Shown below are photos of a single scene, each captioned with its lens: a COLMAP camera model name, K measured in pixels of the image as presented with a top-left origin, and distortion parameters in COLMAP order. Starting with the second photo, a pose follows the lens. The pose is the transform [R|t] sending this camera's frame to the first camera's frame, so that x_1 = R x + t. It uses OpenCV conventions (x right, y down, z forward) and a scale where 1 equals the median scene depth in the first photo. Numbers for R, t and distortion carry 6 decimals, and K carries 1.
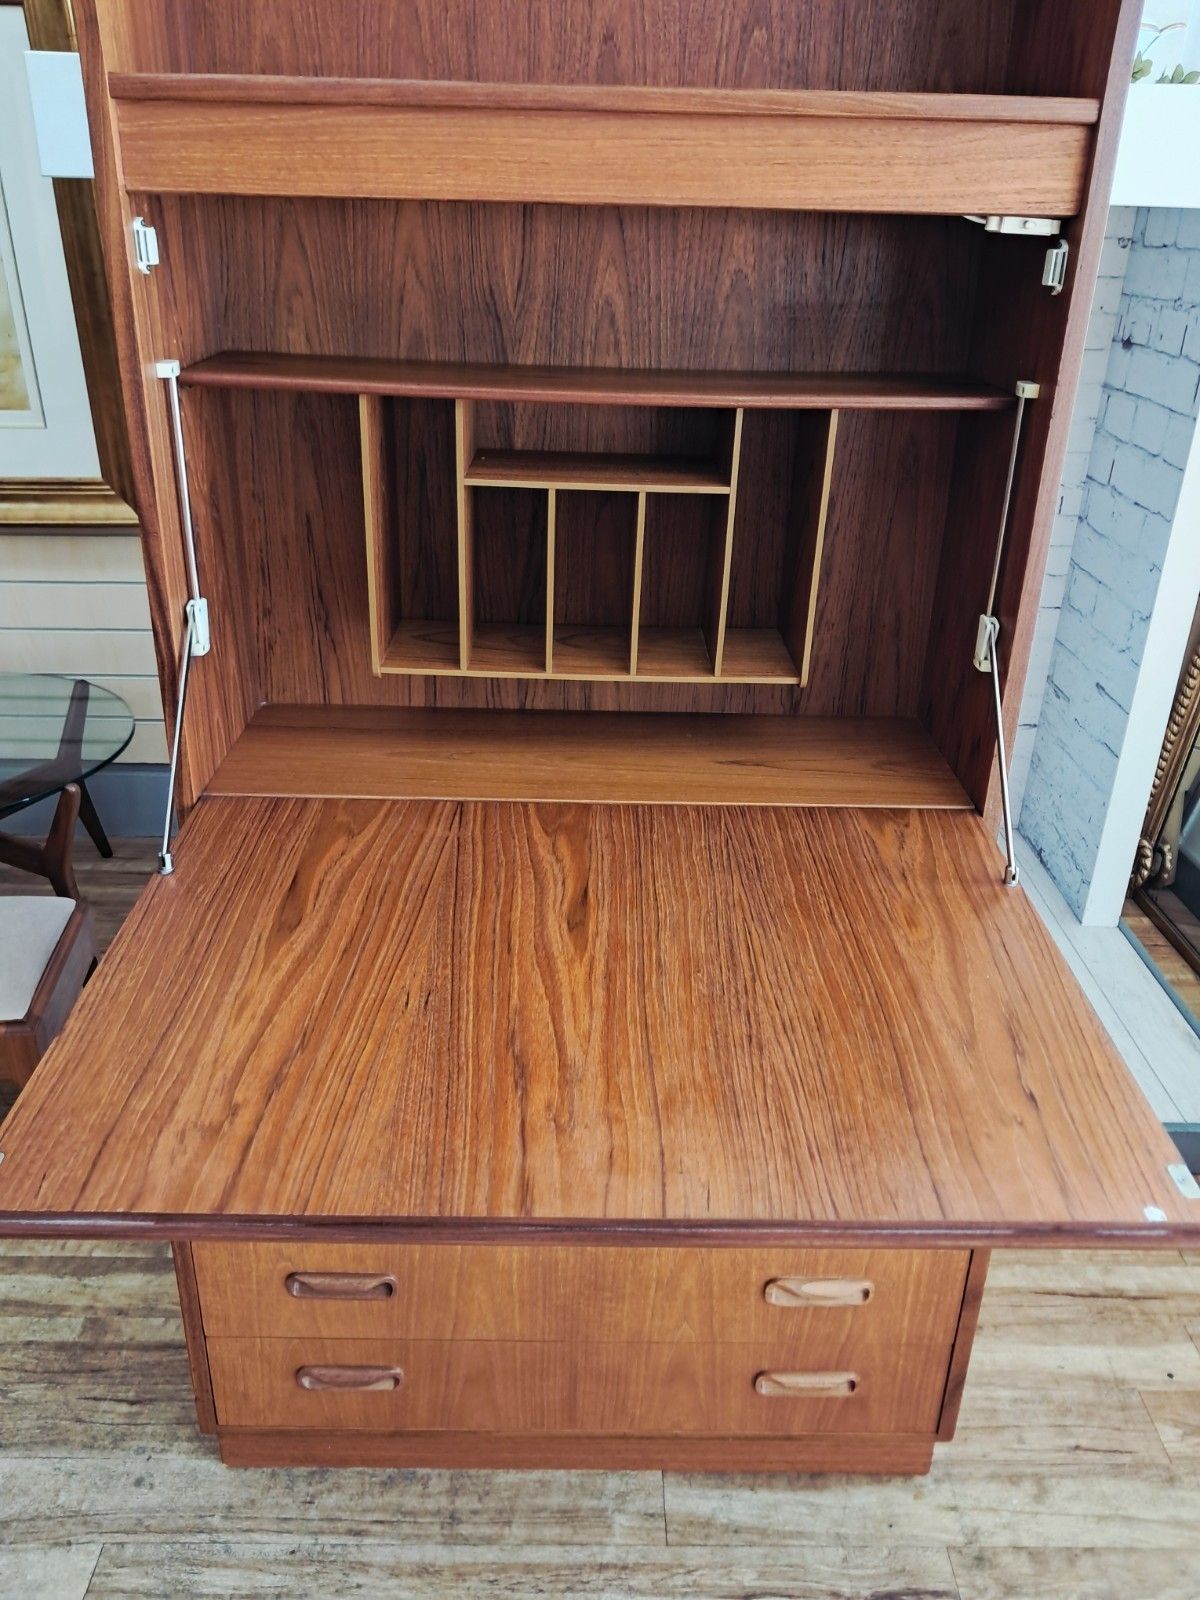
lens RADIAL K [[1263.1, 0, 597.5], [0, 1263.1, 796.3], [0, 0, 1]] dist [0.040284, -0.075371]
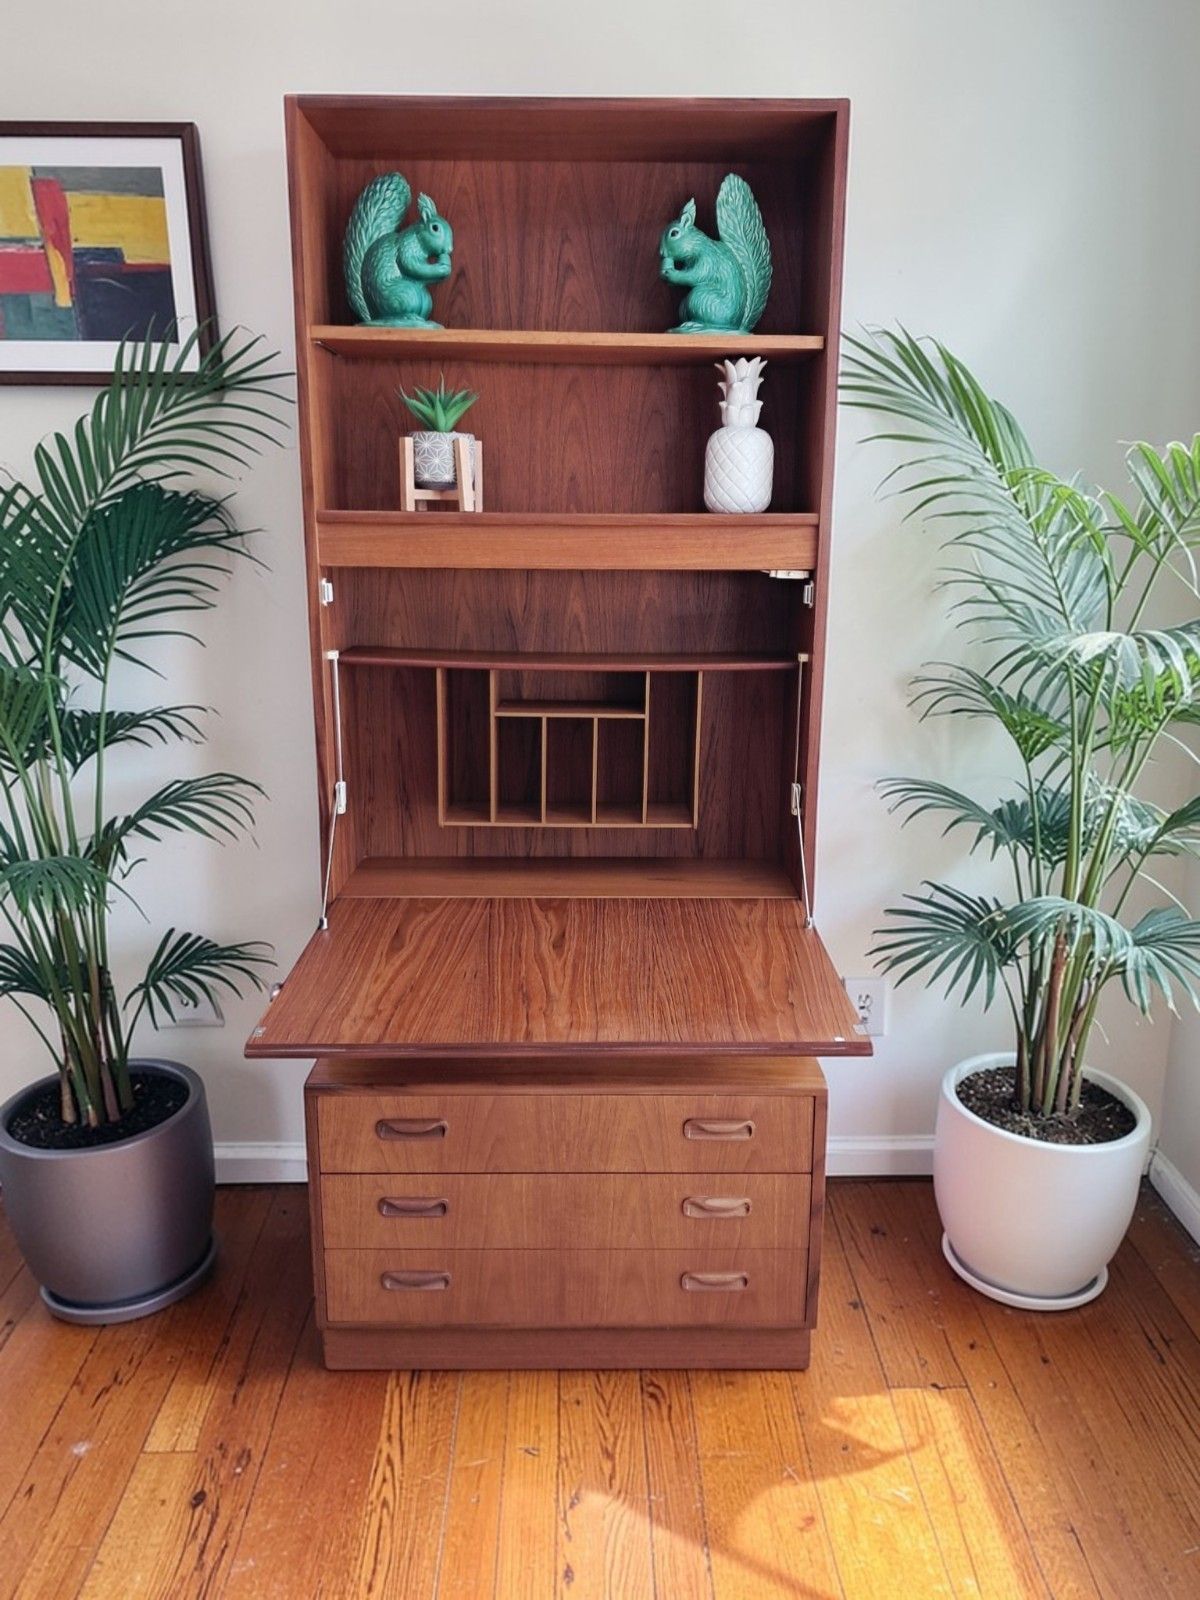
lens RADIAL K [[1263.1, 0, 596.3], [0, 1263.1, 799.5], [0, 0, 1]] dist [0.040284, -0.075371]
pose [[0.999814, -0.017867, -0.007216, 0.047531], [0.015876, 0.976040, -0.217013, 0.251023], [0.010921, 0.216858, 0.976142, -0.681884]]
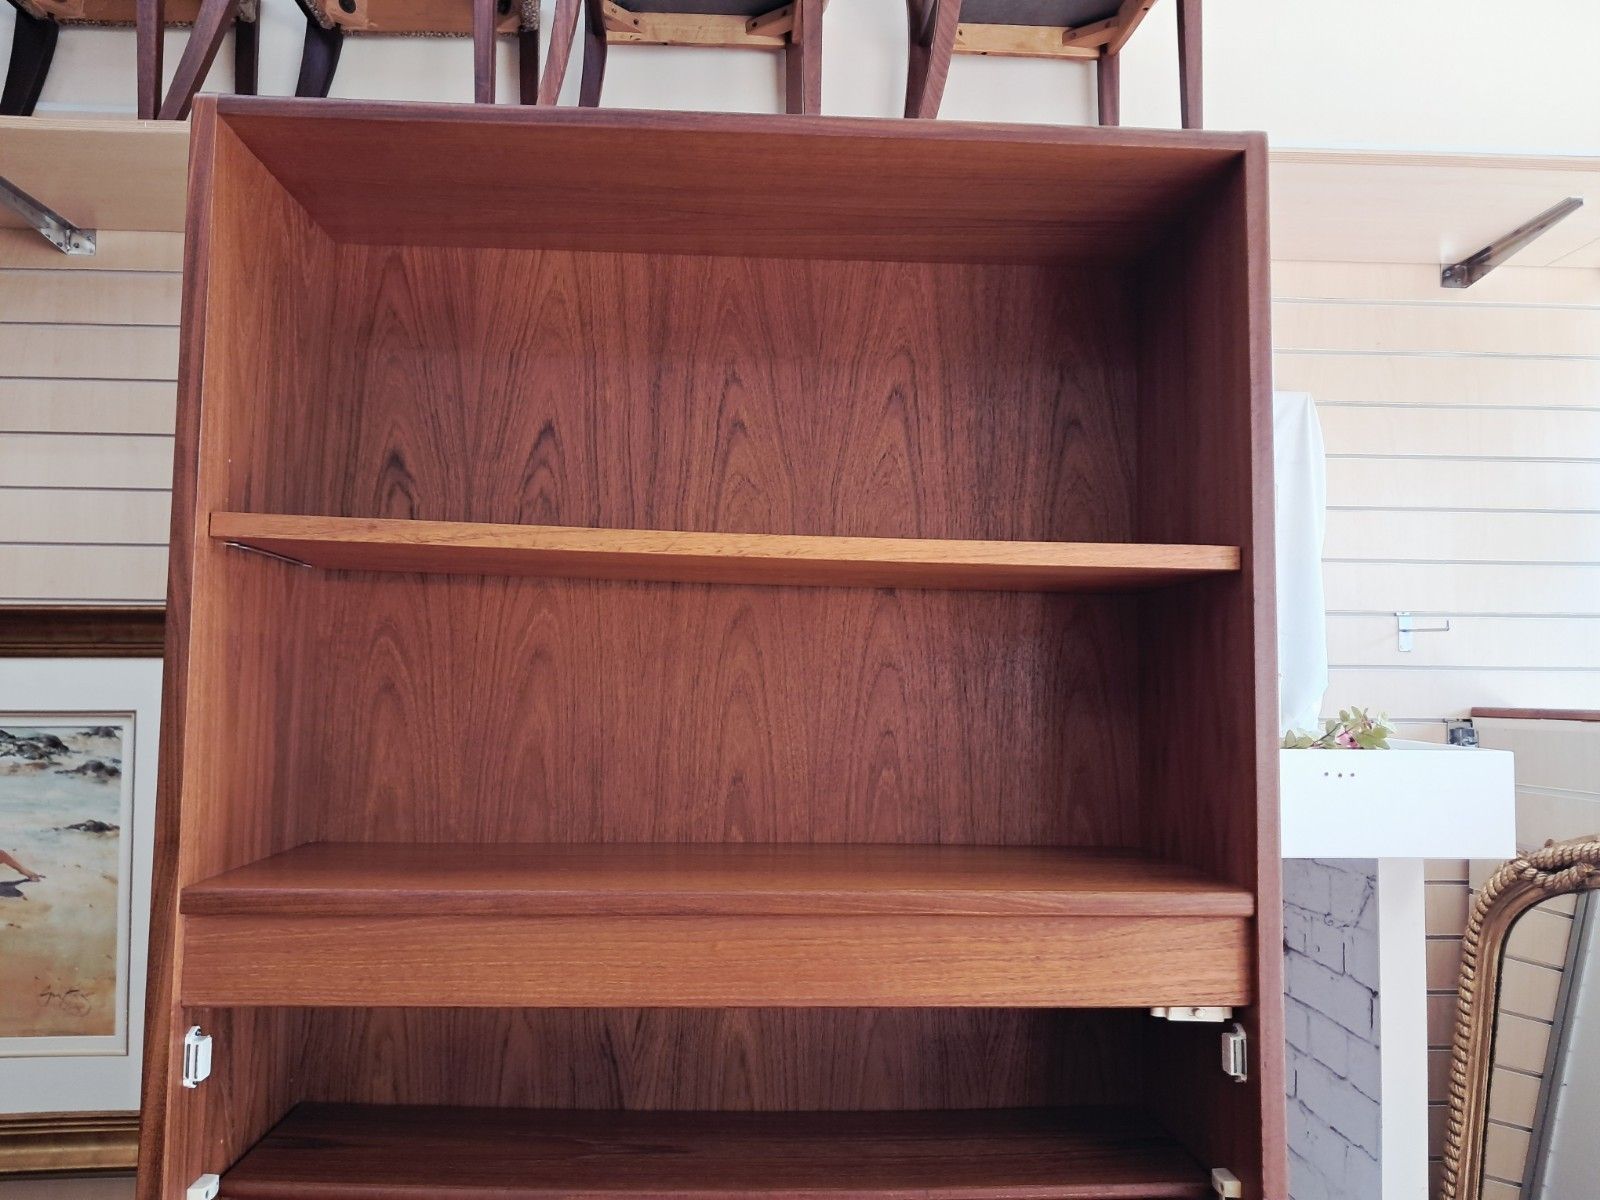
lens RADIAL K [[1263.1, 0, 806.1], [0, 1263.1, 591.2], [0, 0, 1]] dist [0.040284, -0.075371]
pose [[0.998900, -0.006609, 0.046432, 0.017694], [0.028695, 0.869217, -0.493597, -0.238367], [-0.037098, 0.494386, 0.868450, 0.067086]]
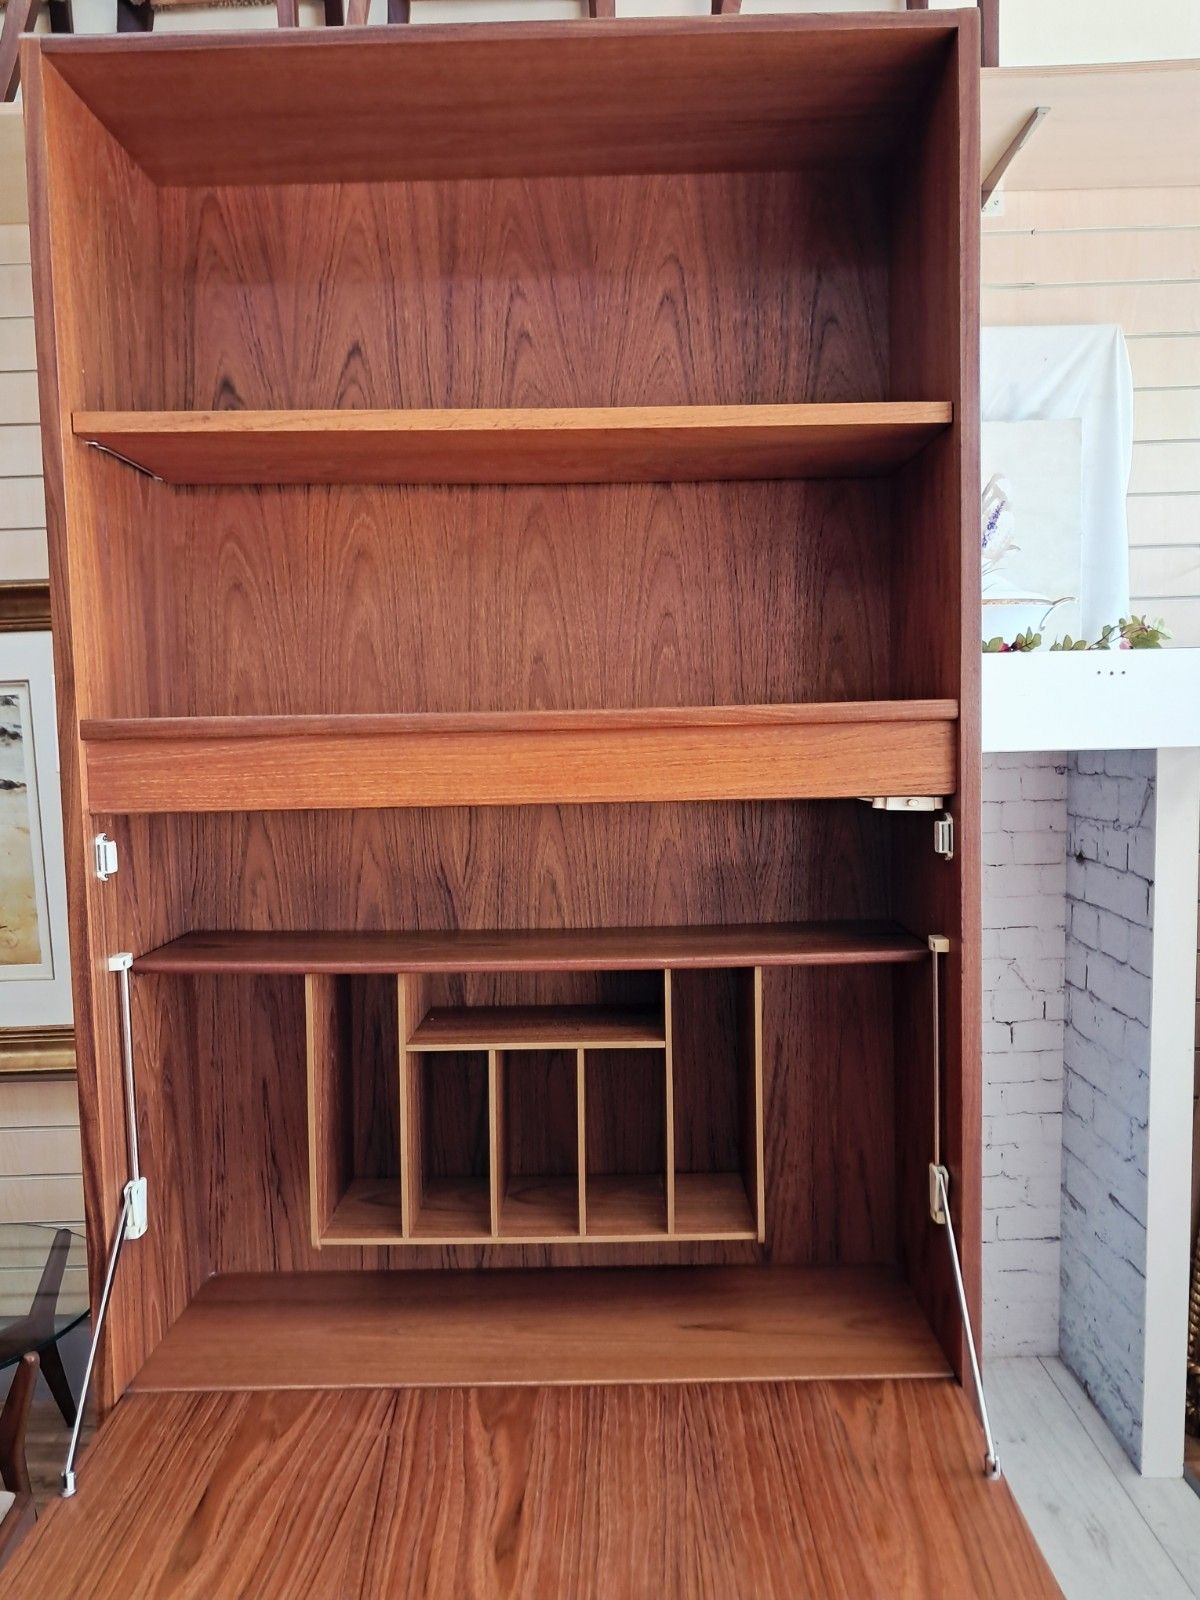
lens RADIAL K [[1263.1, 0, 602.2], [0, 1263.1, 816.6], [0, 0, 1]] dist [0.040284, -0.075371]
pose [[0.998795, -0.045784, -0.017679, 0.080548], [0.036468, 0.933398, -0.356984, -0.052801], [0.032846, 0.355909, 0.933943, -0.017659]]
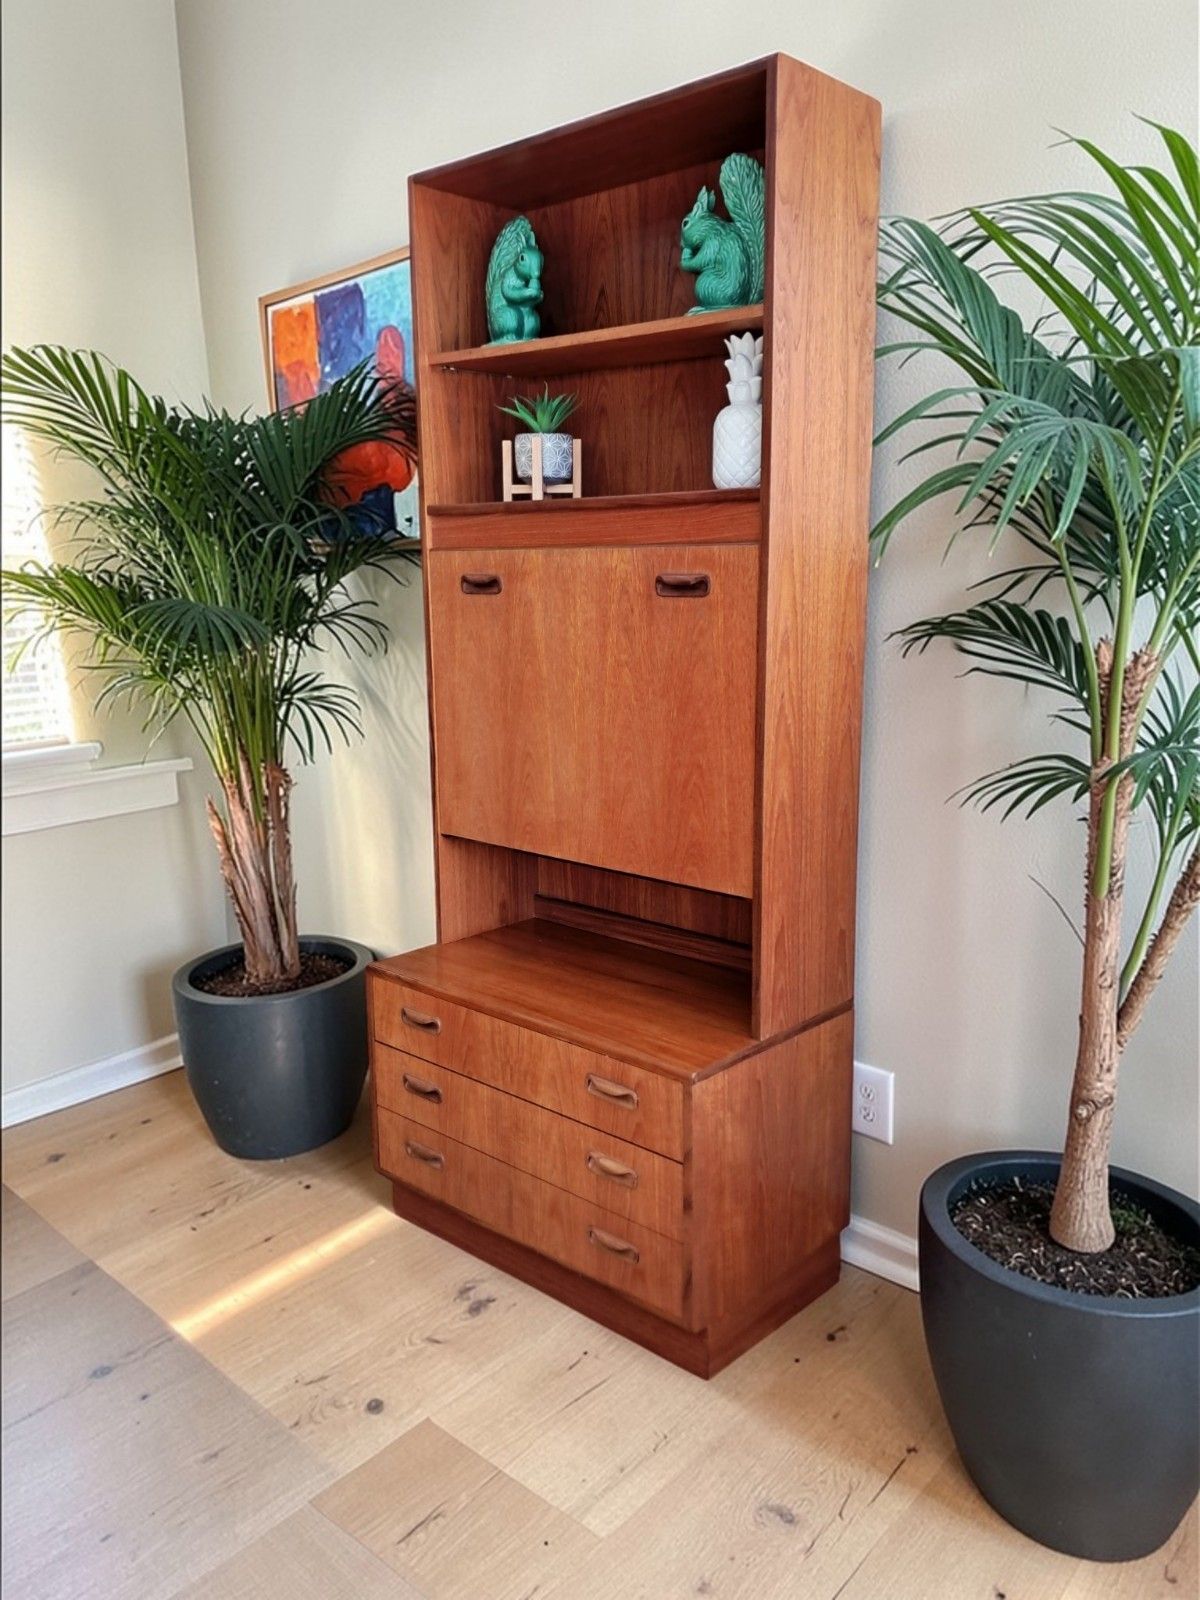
lens RADIAL K [[1263.1, 0, 612.3], [0, 1263.1, 805.7], [0, 0, 1]] dist [0.040284, -0.075371]
pose [[0.733457, 0.100392, -0.672281, 1.278997], [-0.266372, 0.952379, -0.148393, 0.201720], [0.625369, 0.287917, 0.725271, -0.311259]]
